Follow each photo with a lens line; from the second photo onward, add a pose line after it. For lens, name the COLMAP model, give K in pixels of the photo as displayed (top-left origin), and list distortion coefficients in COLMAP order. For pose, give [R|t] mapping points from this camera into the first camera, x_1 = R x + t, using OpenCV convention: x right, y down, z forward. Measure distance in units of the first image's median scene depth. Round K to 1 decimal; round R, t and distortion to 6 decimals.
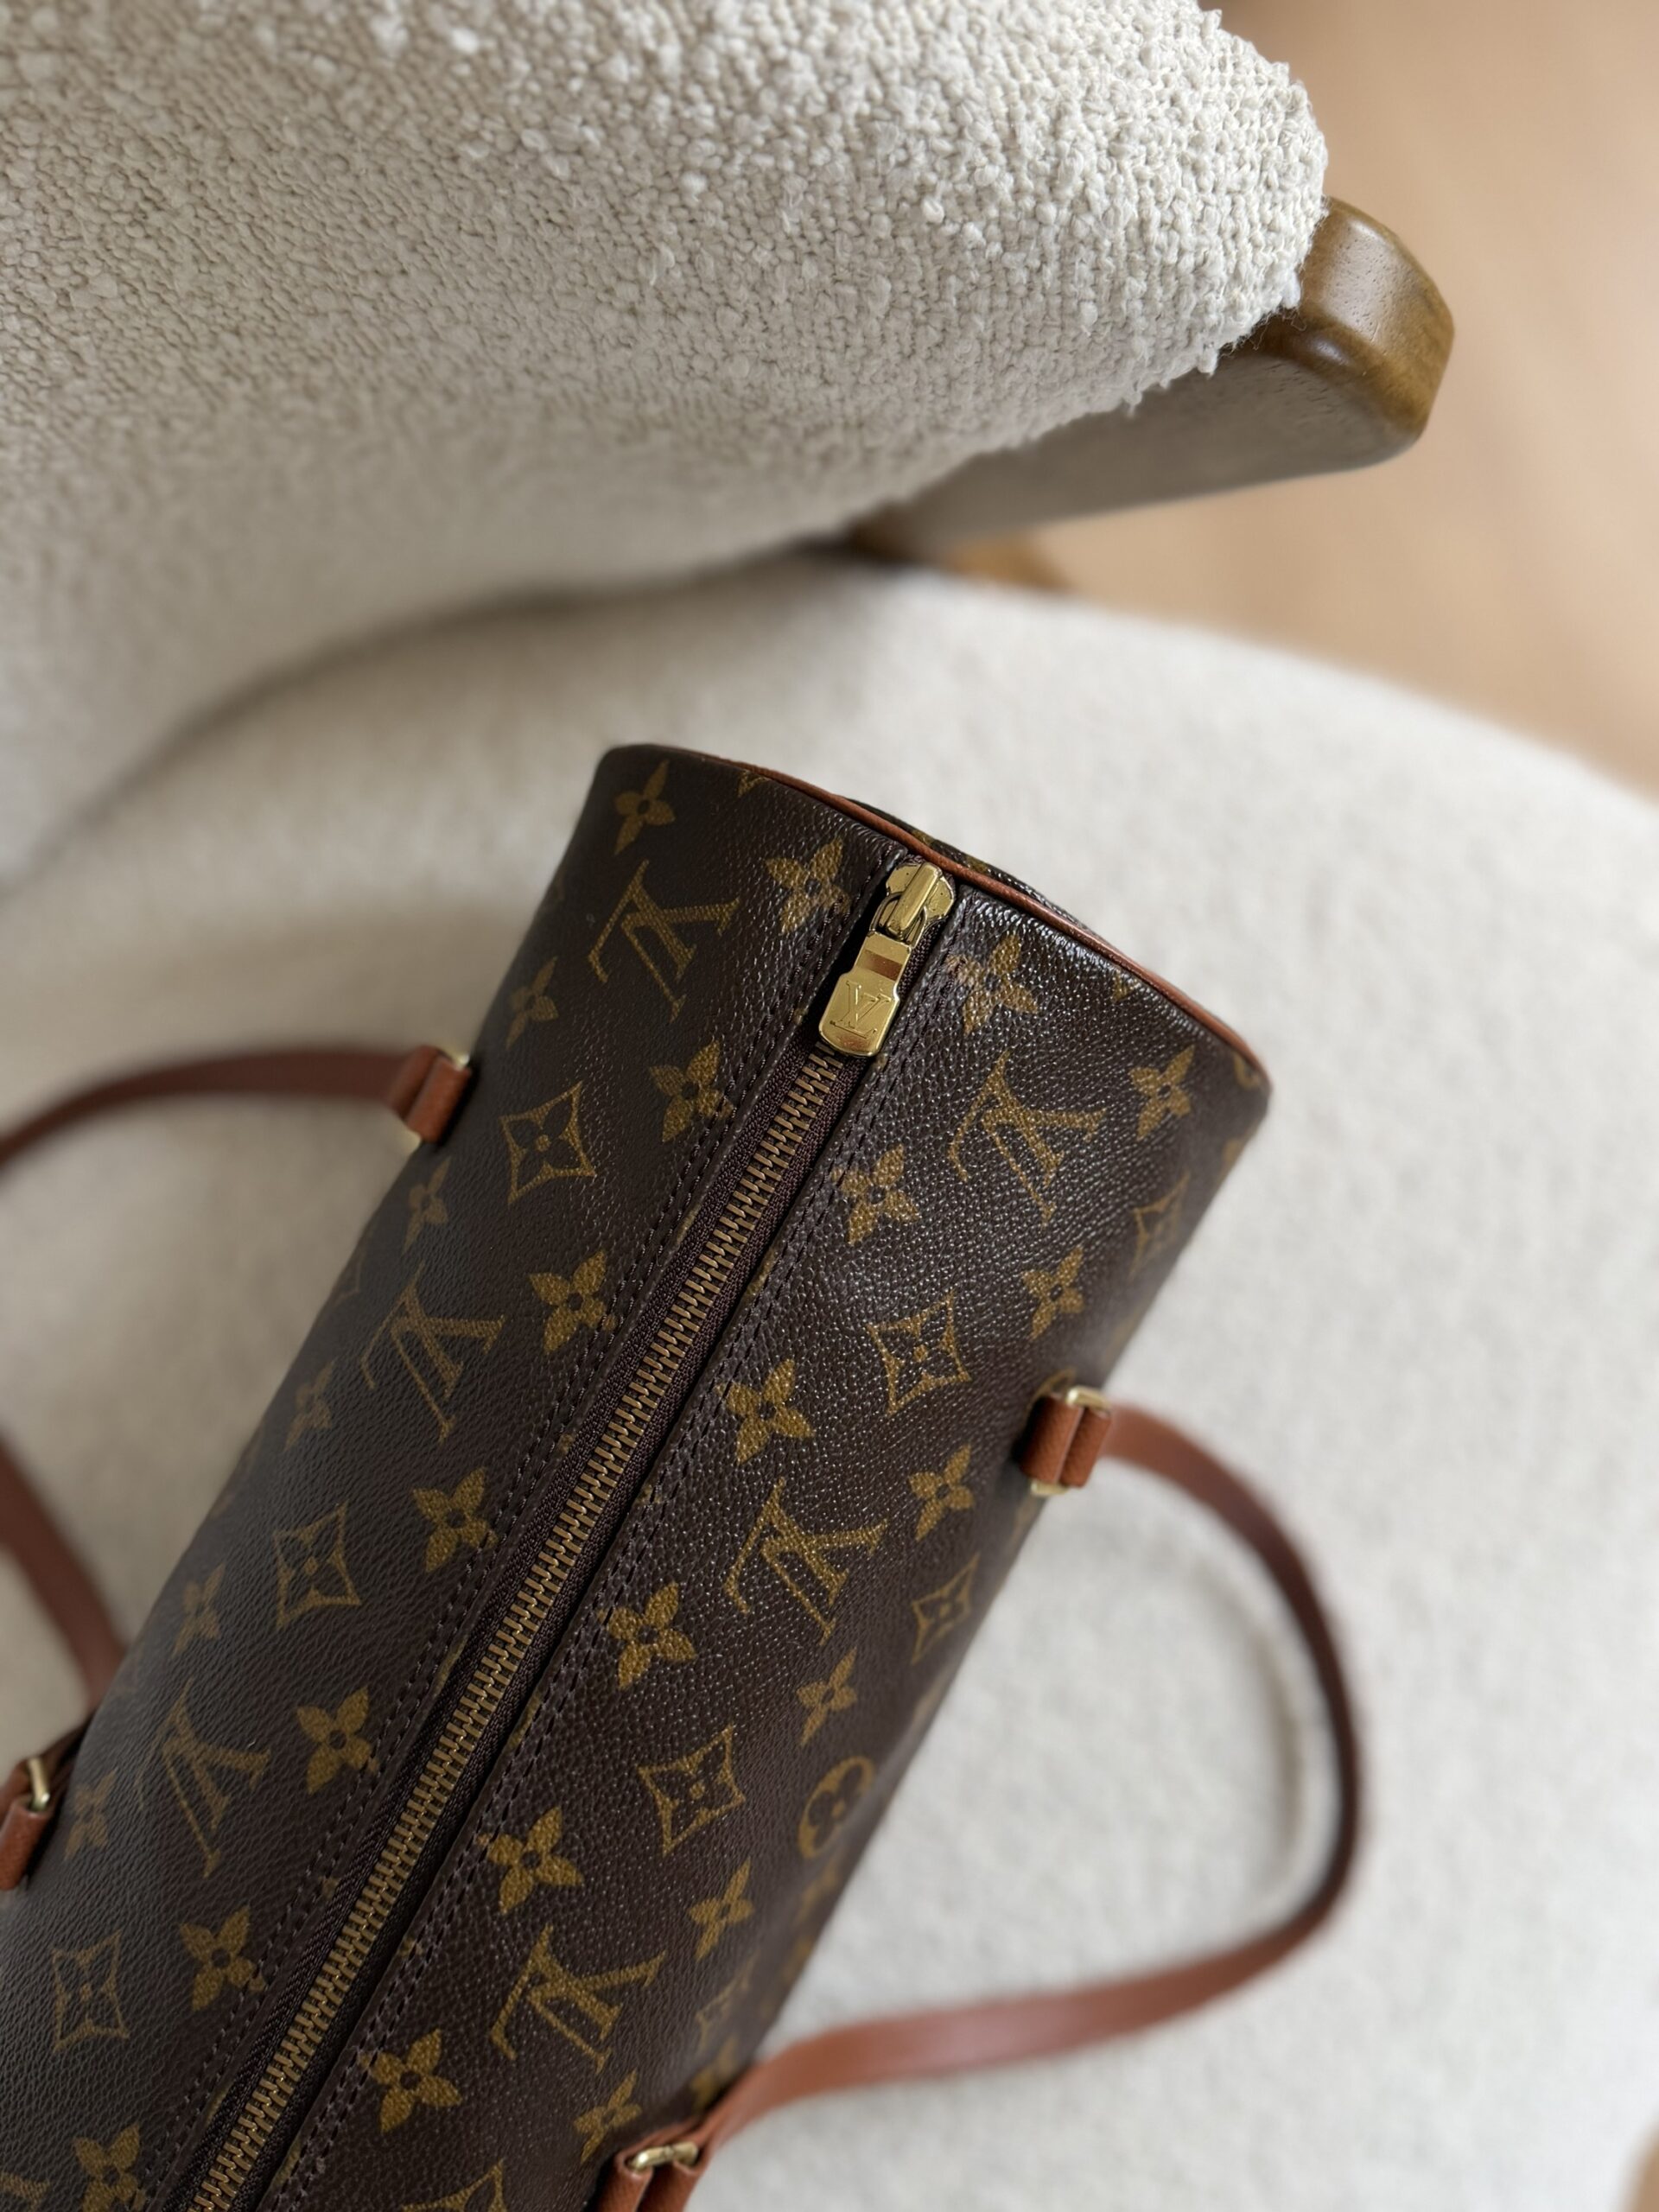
lens RADIAL K [[1923.8, 0, 840.6], [0, 1923.8, 1075.1], [0, 0, 1]] dist [0.019353, -0.099101]
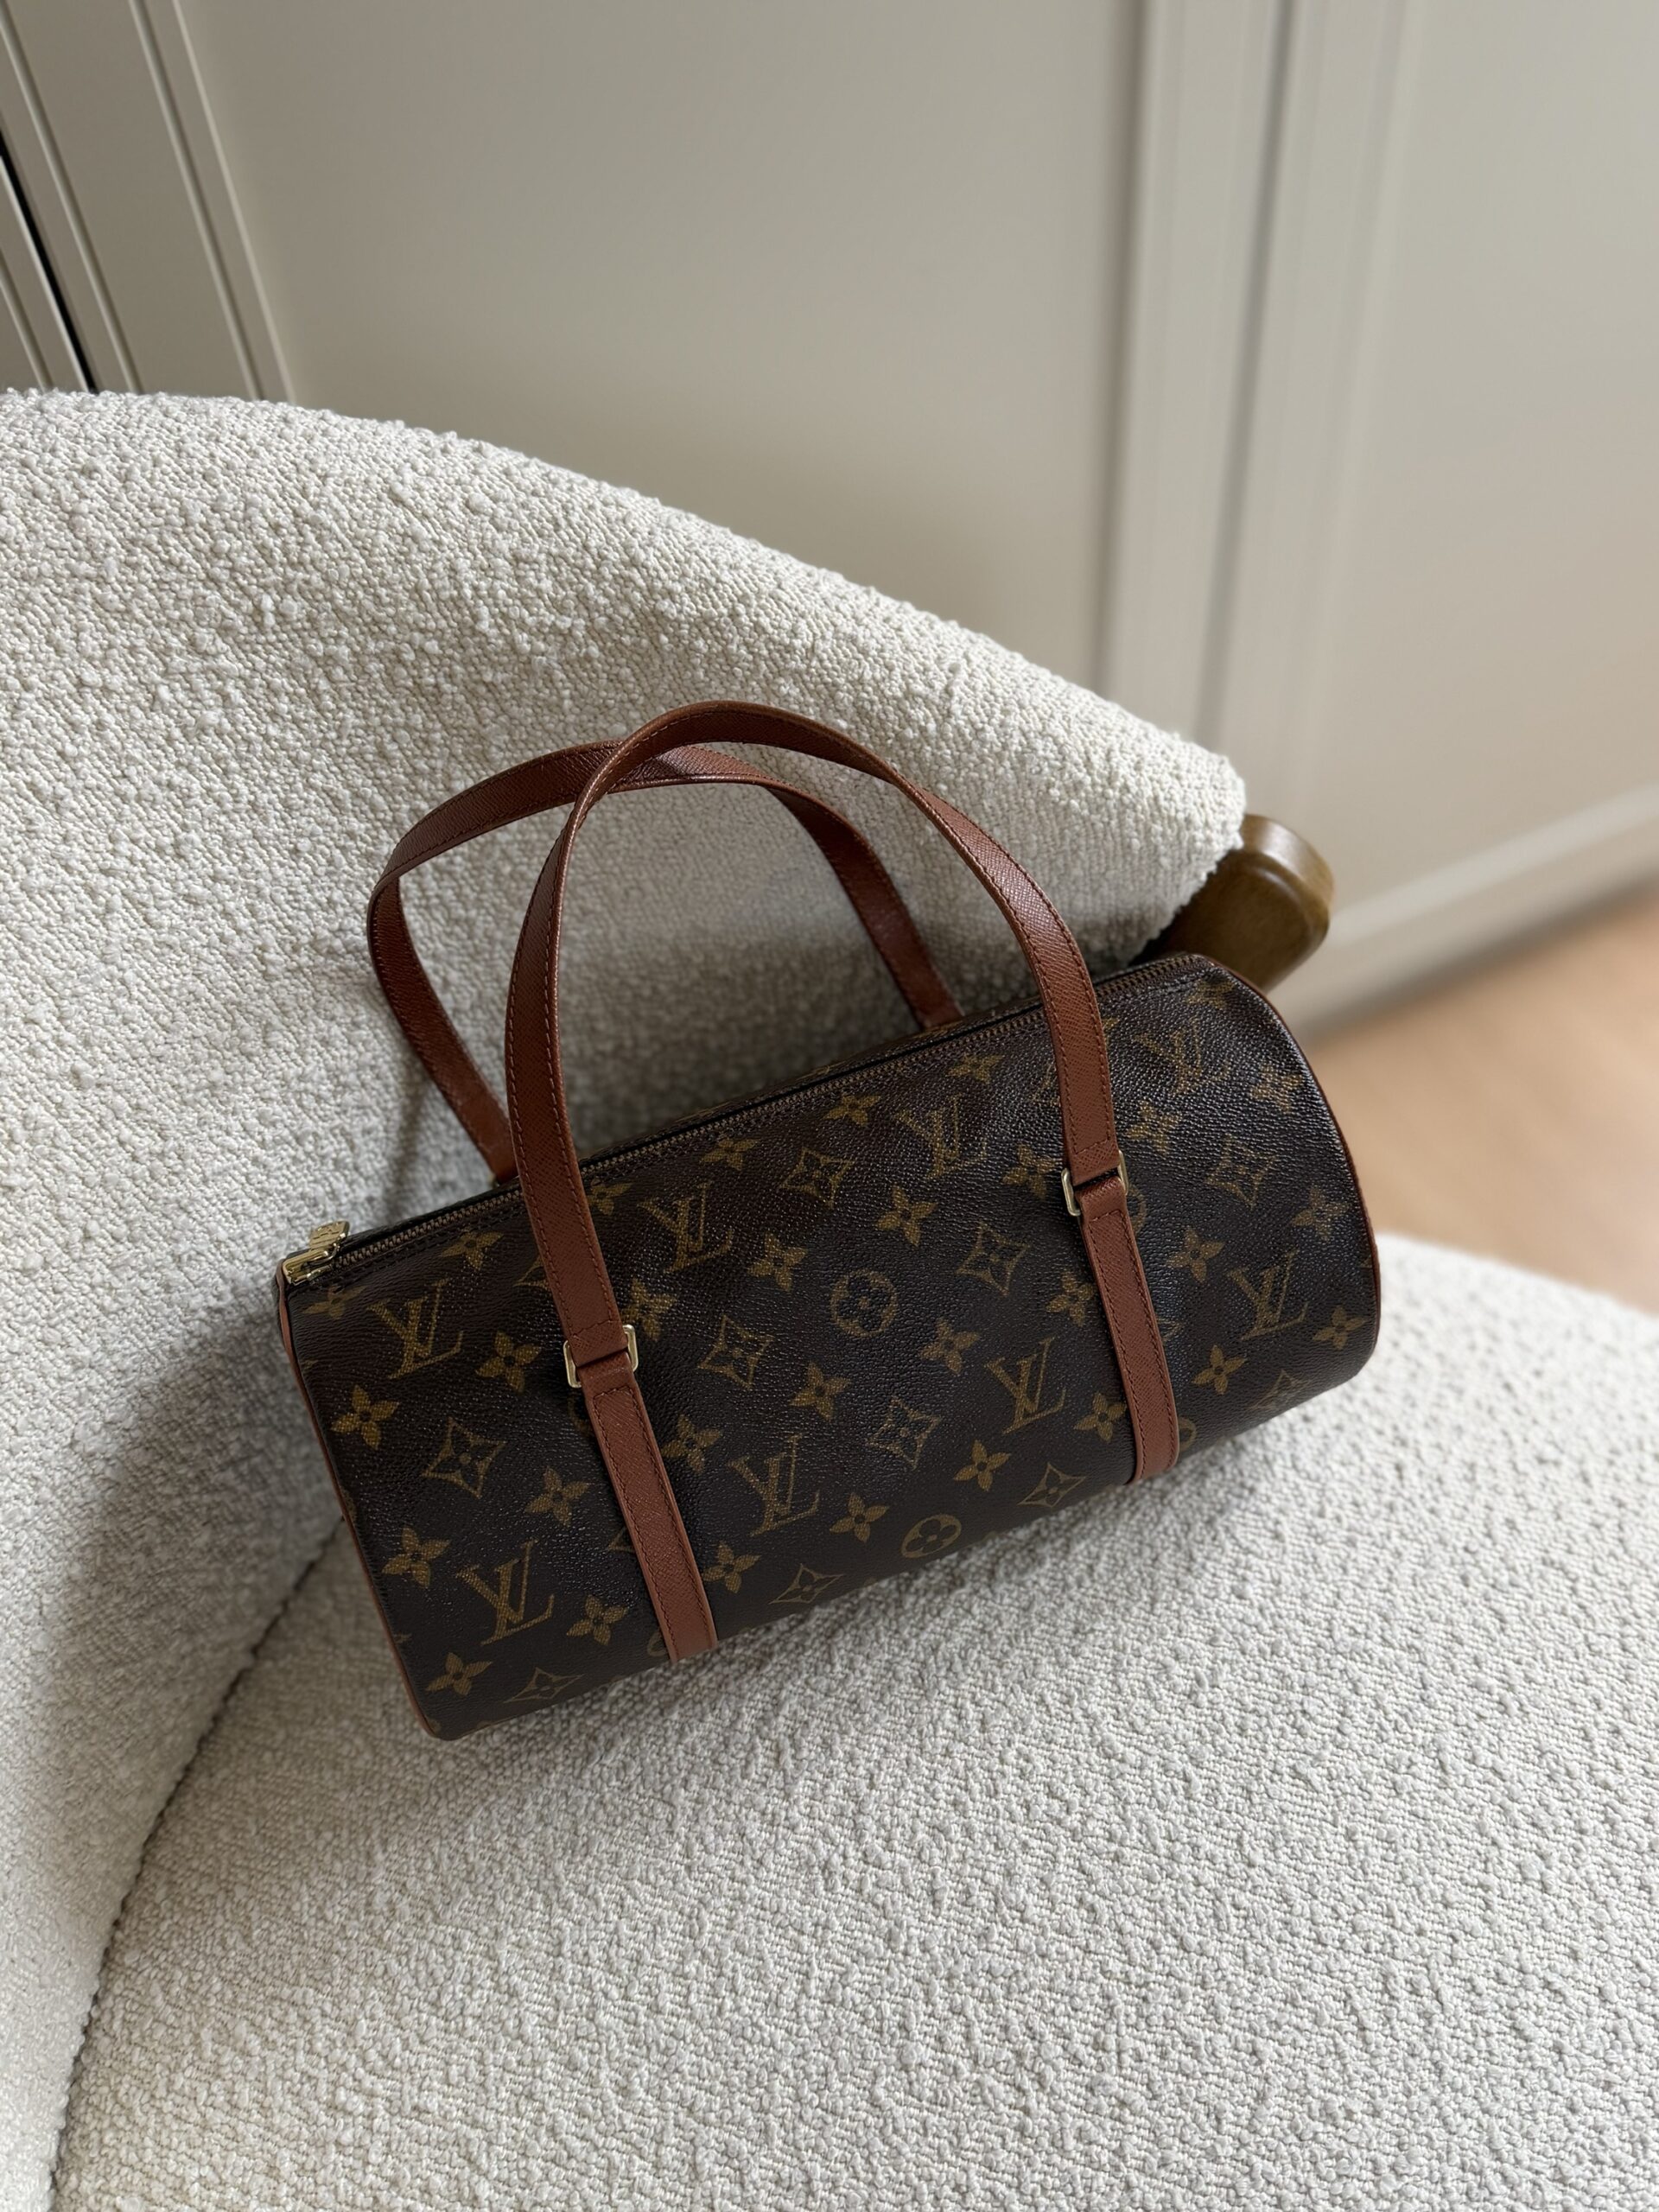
lens RADIAL K [[1900.1, 0, 835.5], [0, 1900.1, 1111.9], [0, 0, 1]] dist [0.188298, -0.408601]
pose [[0.996470, -0.071136, -0.044587, -0.117831], [0.027885, 0.781375, -0.623438, 1.080999], [0.079188, 0.619994, 0.780600, -0.429368]]
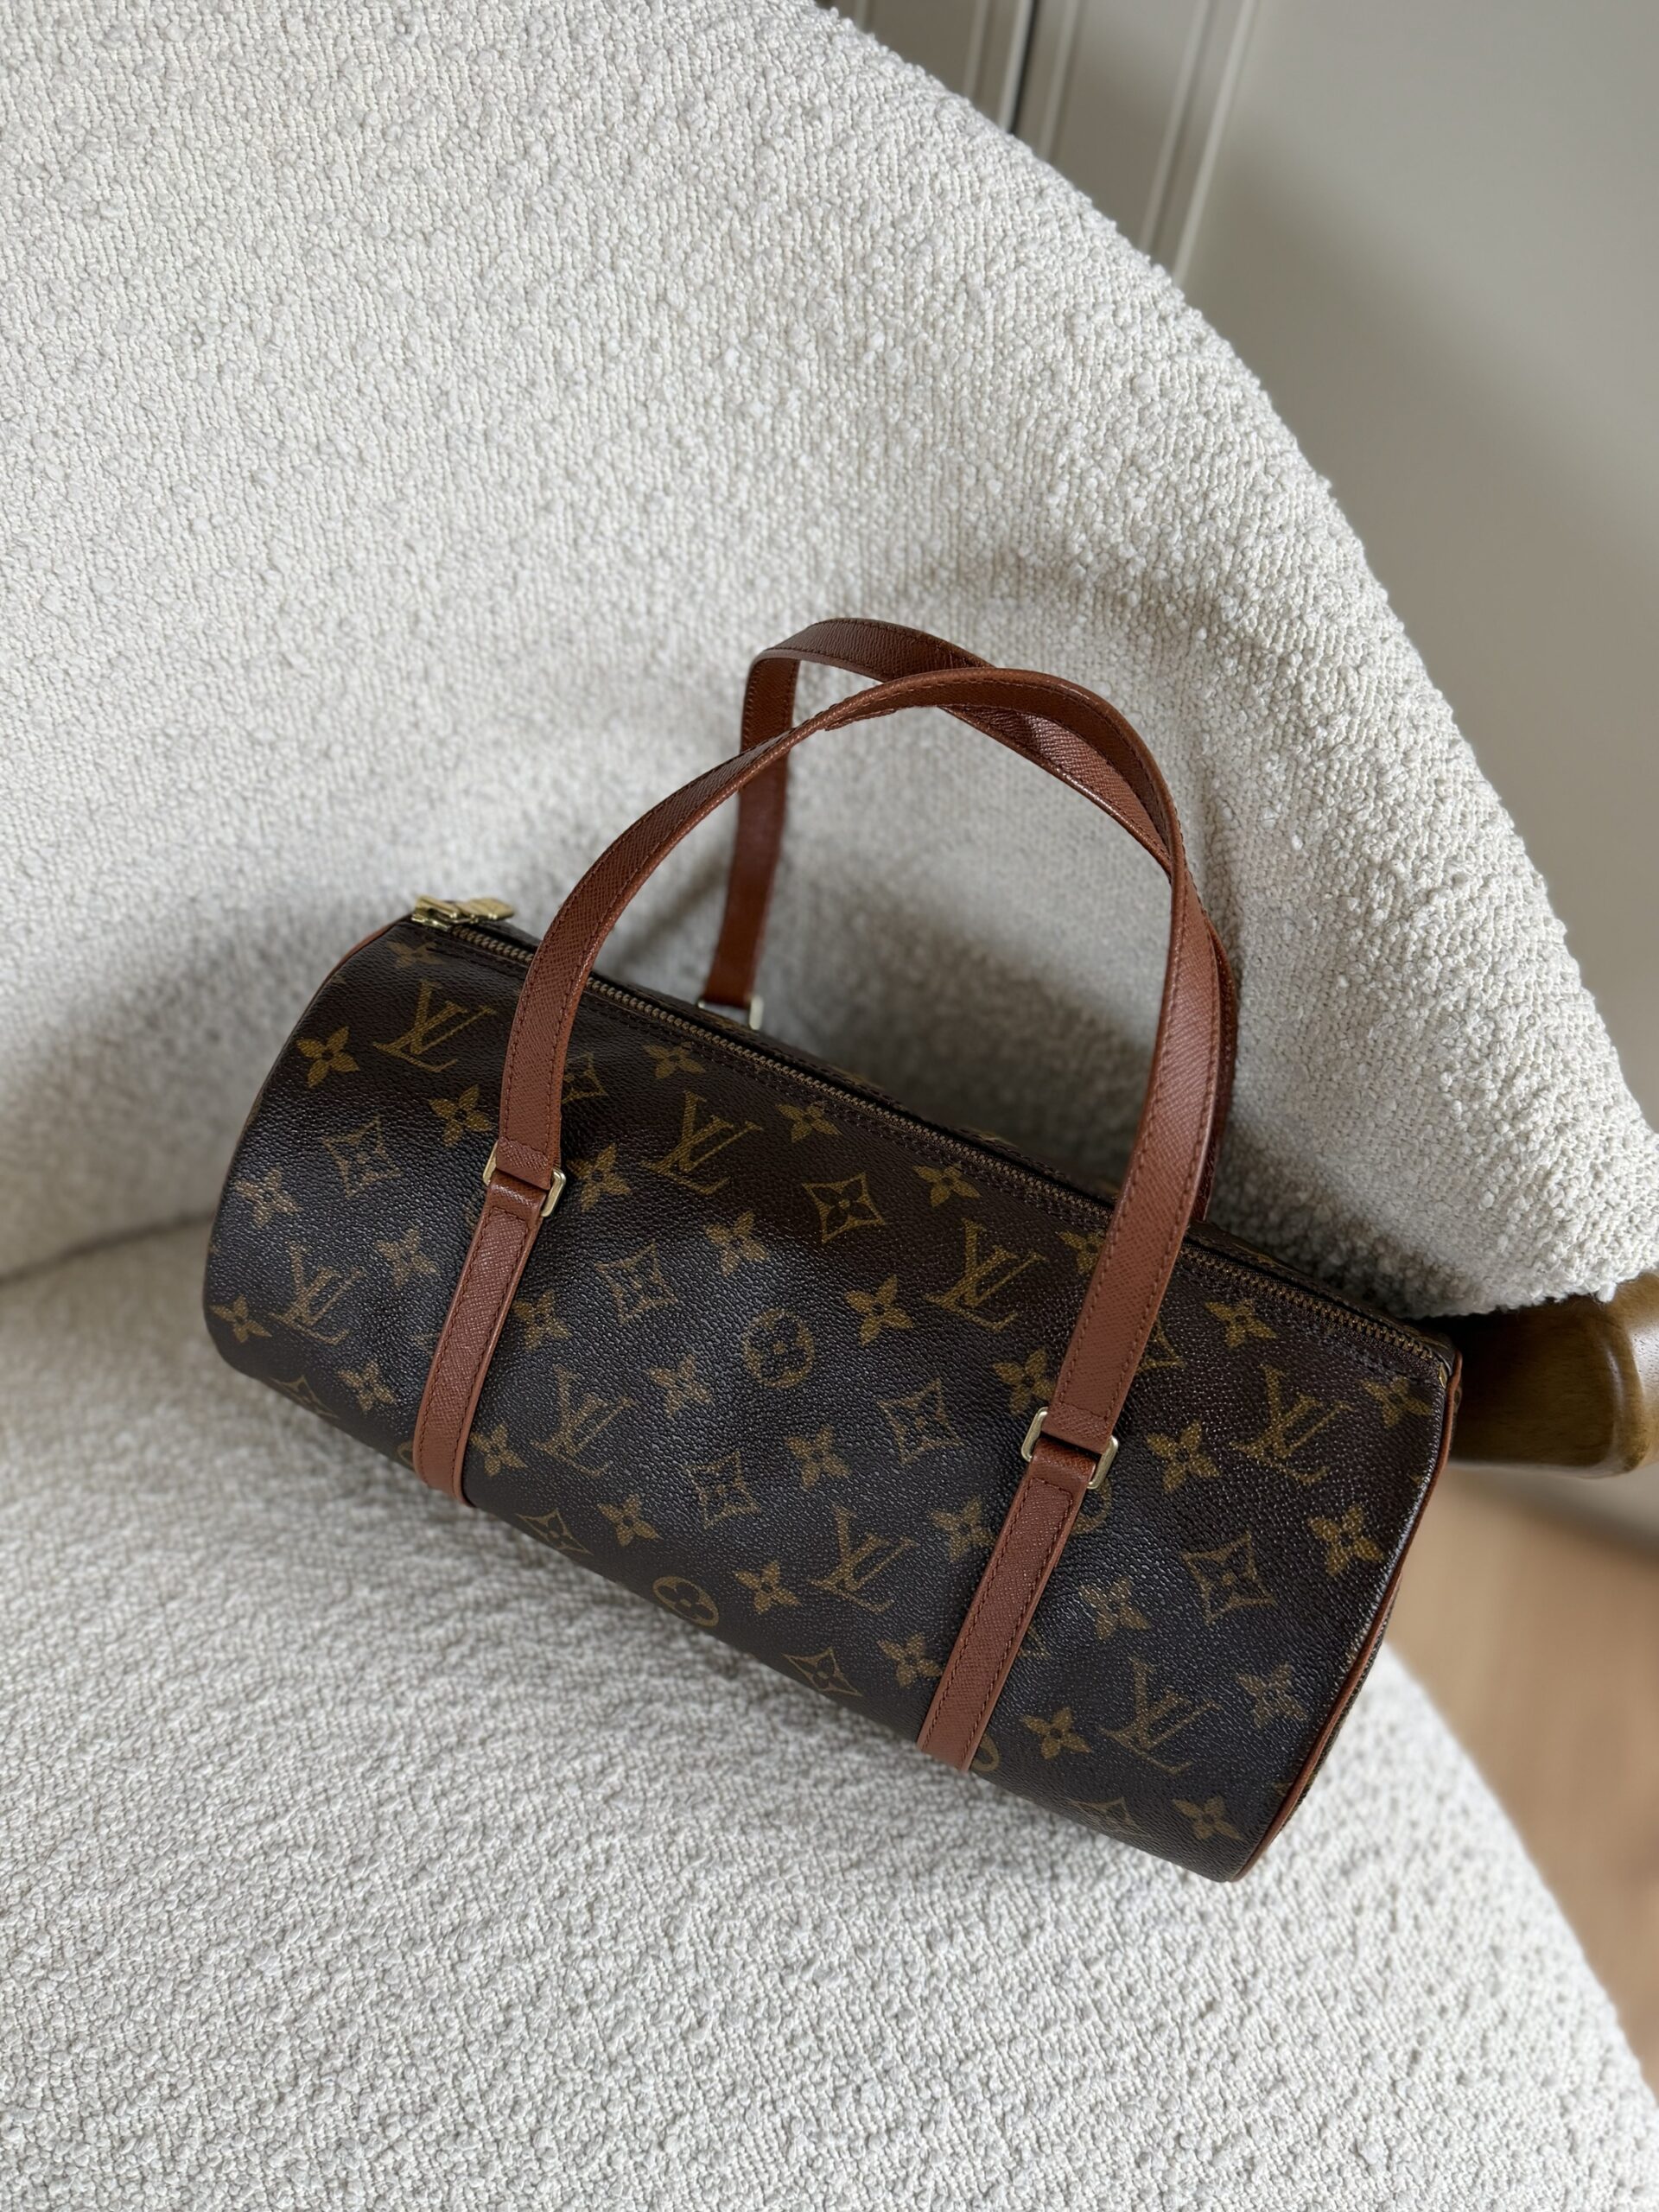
lens RADIAL K [[1889.4, 0, 818.5], [0, 1889.4, 1127.9], [0, 0, 1]] dist [0.105591, -0.218239]
pose [[0.684690, 0.610331, -0.398366, 0.340965], [-0.726269, 0.525525, -0.443122, 0.664773], [-0.061100, 0.592722, 0.803086, -0.255696]]
